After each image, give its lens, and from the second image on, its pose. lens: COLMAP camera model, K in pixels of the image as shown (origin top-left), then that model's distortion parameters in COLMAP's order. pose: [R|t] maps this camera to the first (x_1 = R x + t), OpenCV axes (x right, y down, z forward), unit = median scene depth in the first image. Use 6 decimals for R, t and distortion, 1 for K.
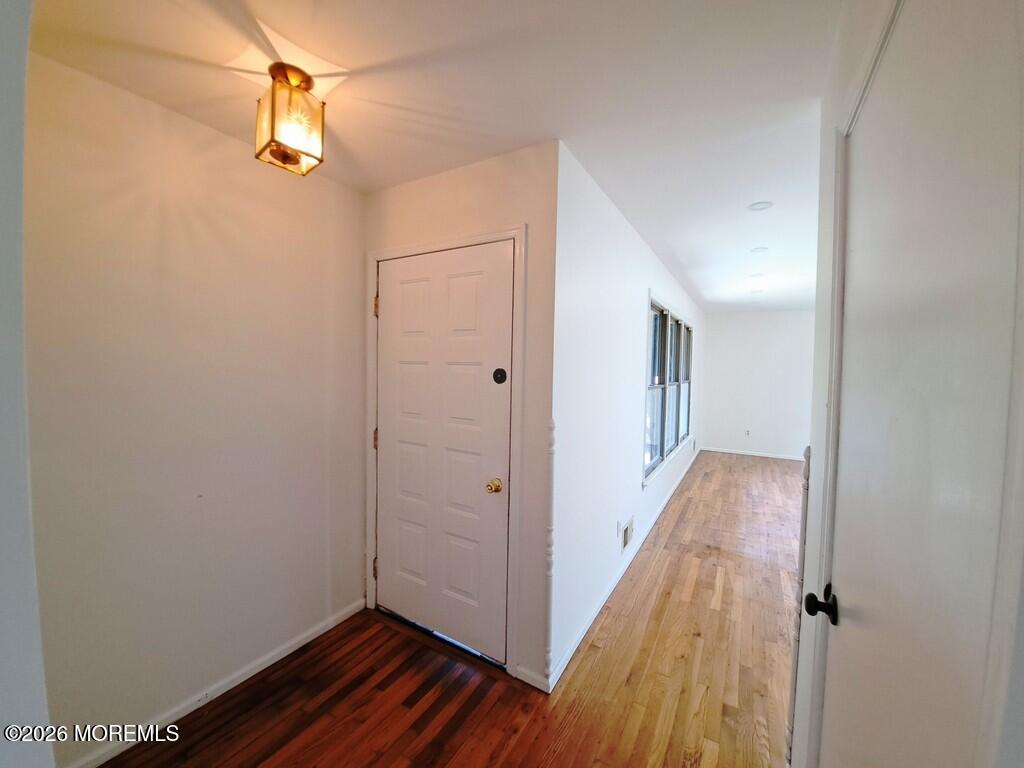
lens RADIAL K [[411.2, 0, 512.0], [0, 411.2, 384.0], [0, 0, 1]] dist [-0.015101, -0.000230]
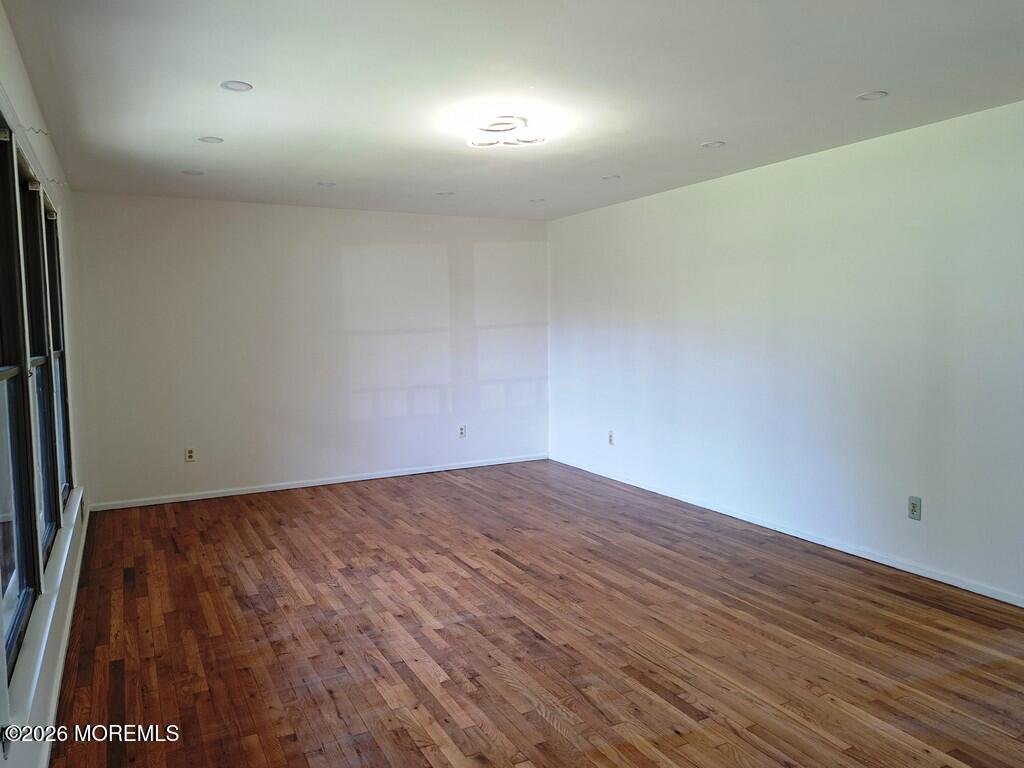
lens RADIAL K [[737.9, 0, 508.1], [0, 737.9, 389.0], [0, 0, 1]] dist [0.083410, -0.079973]
pose [[0.534159, -0.099389, 0.839521, 0.072534], [0.062374, 0.994992, 0.078108, -0.004407], [-0.843080, 0.010643, 0.537683, 0.326433]]
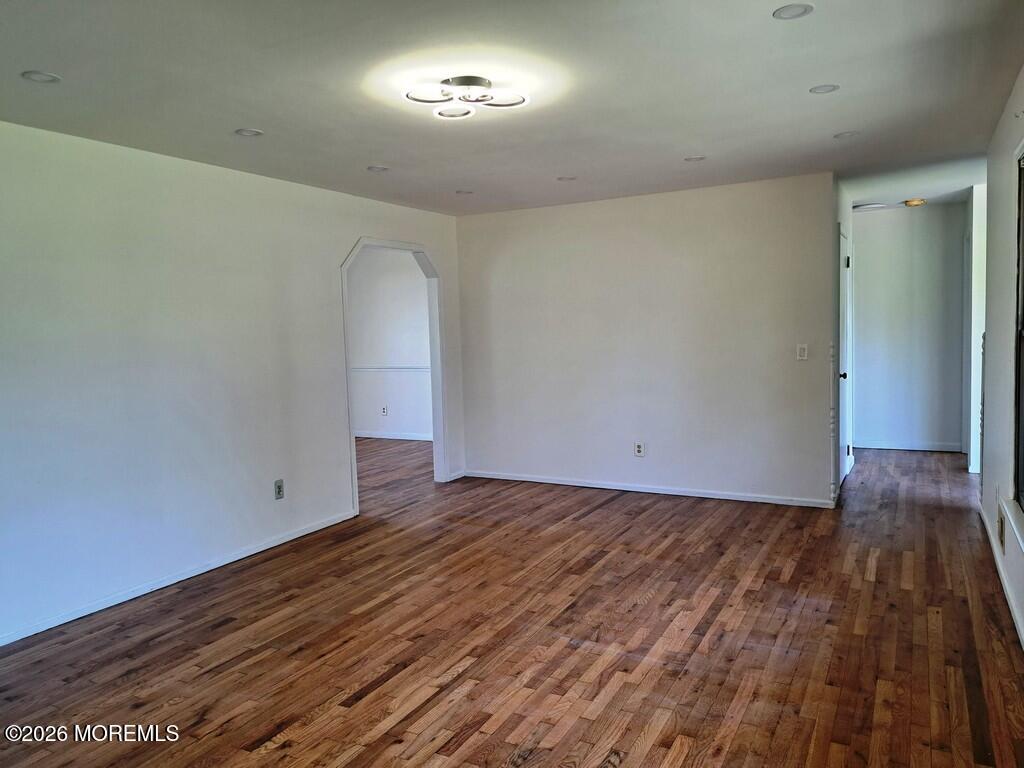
lens RADIAL K [[737.9, 0, 508.1], [0, 737.9, 389.0], [0, 0, 1]] dist [0.083410, -0.079973]
pose [[-0.999495, 0.018651, -0.025715, 0.781800], [0.015116, 0.991215, 0.131391, -0.045606], [0.027939, 0.130936, -0.990997, 1.493473]]
